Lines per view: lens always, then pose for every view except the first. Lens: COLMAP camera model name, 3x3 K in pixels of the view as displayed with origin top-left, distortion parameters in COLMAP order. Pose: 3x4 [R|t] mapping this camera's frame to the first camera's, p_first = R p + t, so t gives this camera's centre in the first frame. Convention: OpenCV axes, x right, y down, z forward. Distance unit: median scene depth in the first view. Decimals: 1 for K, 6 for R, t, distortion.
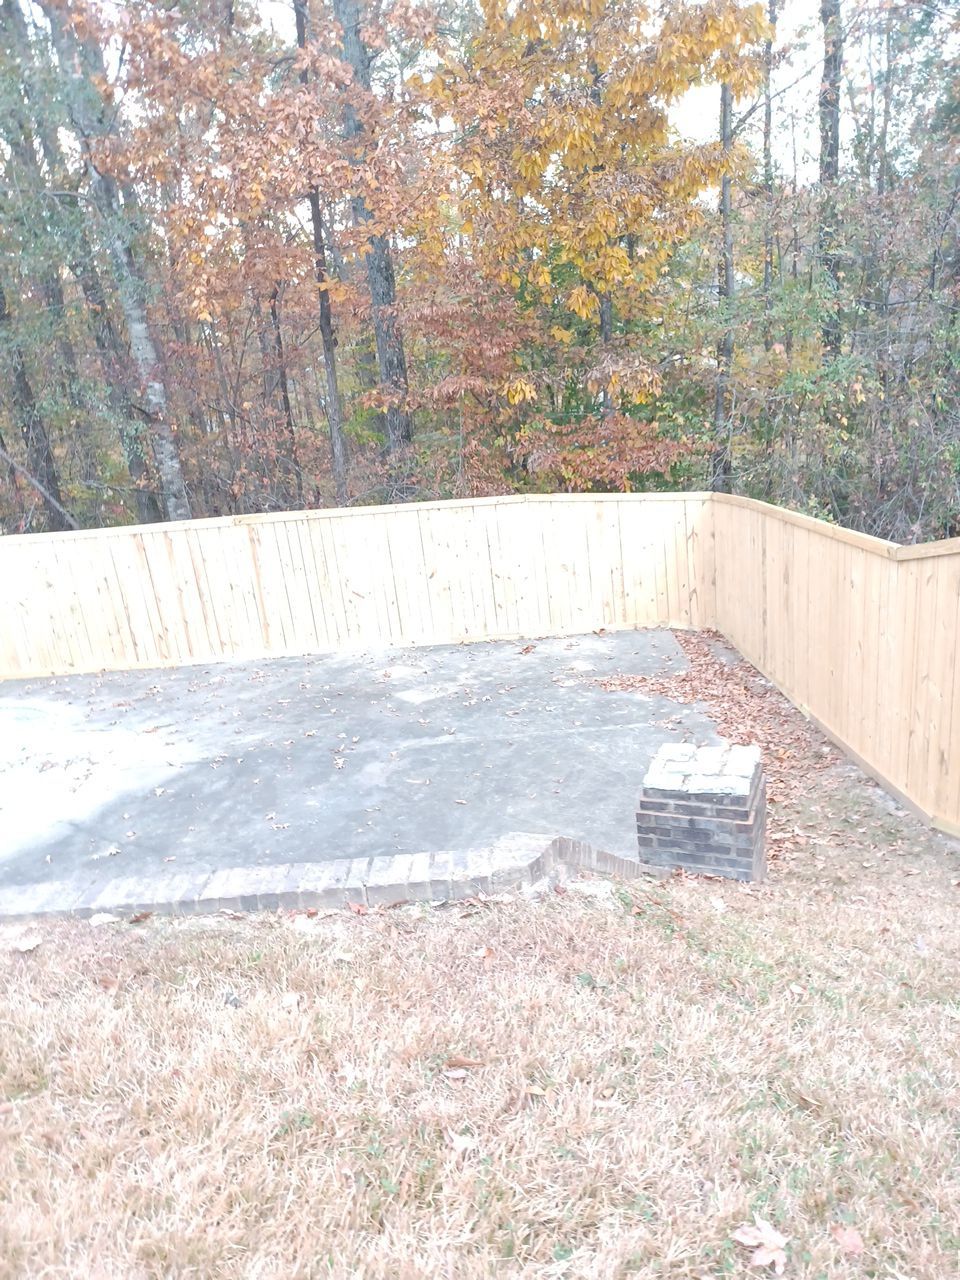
lens RADIAL K [[930.3, 0, 481.9], [0, 930.3, 634.6], [0, 0, 1]] dist [0.023979, 0.000587]
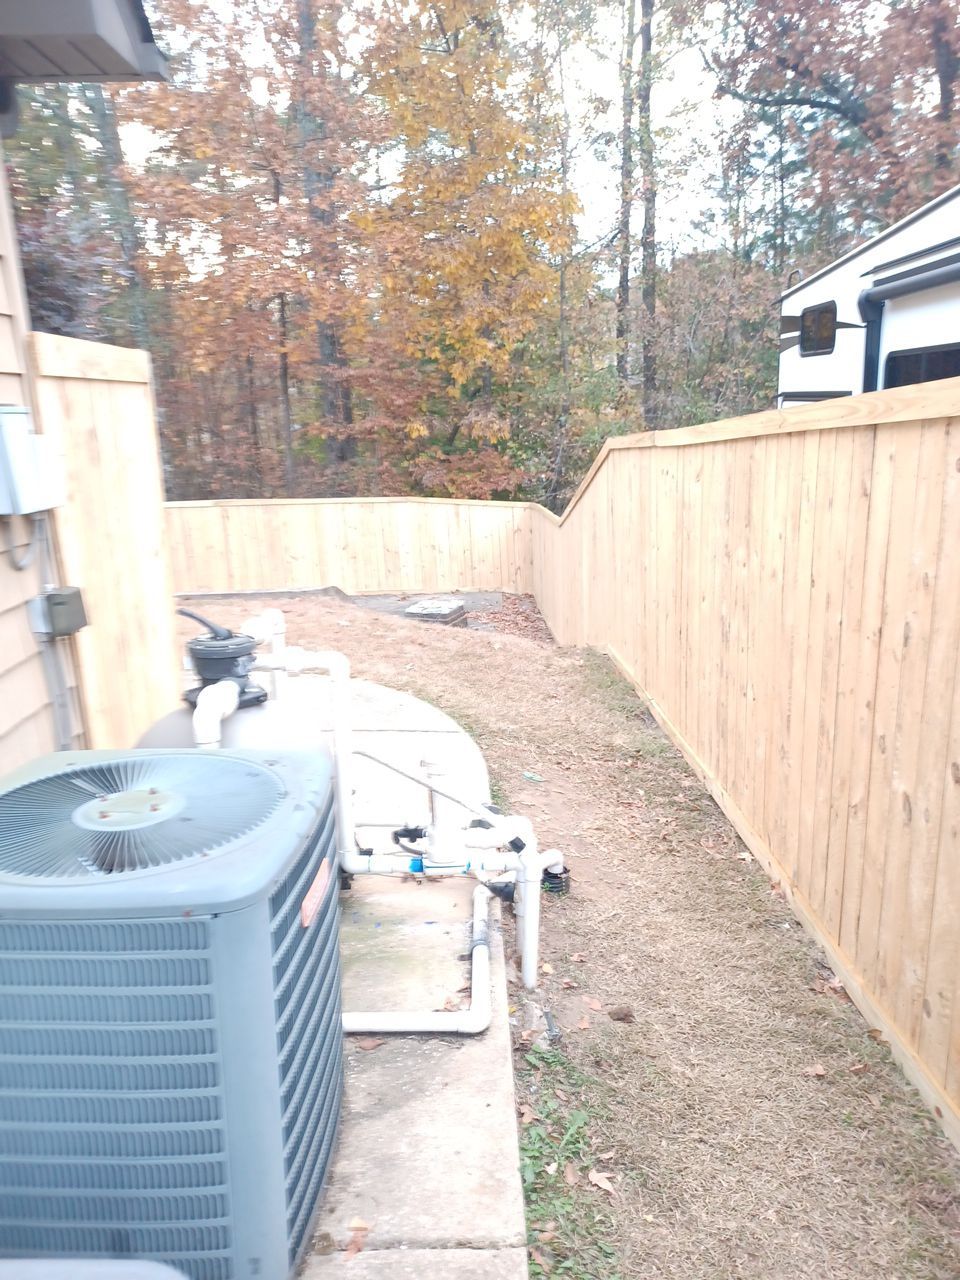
lens RADIAL K [[930.3, 0, 484.0], [0, 930.3, 645.3], [0, 0, 1]] dist [0.023979, 0.000587]
pose [[0.997958, 0.049380, 0.040508, 0.104969], [-0.048284, 0.998452, -0.027617, 0.110455], [-0.041809, 0.025605, 0.998797, -0.450217]]
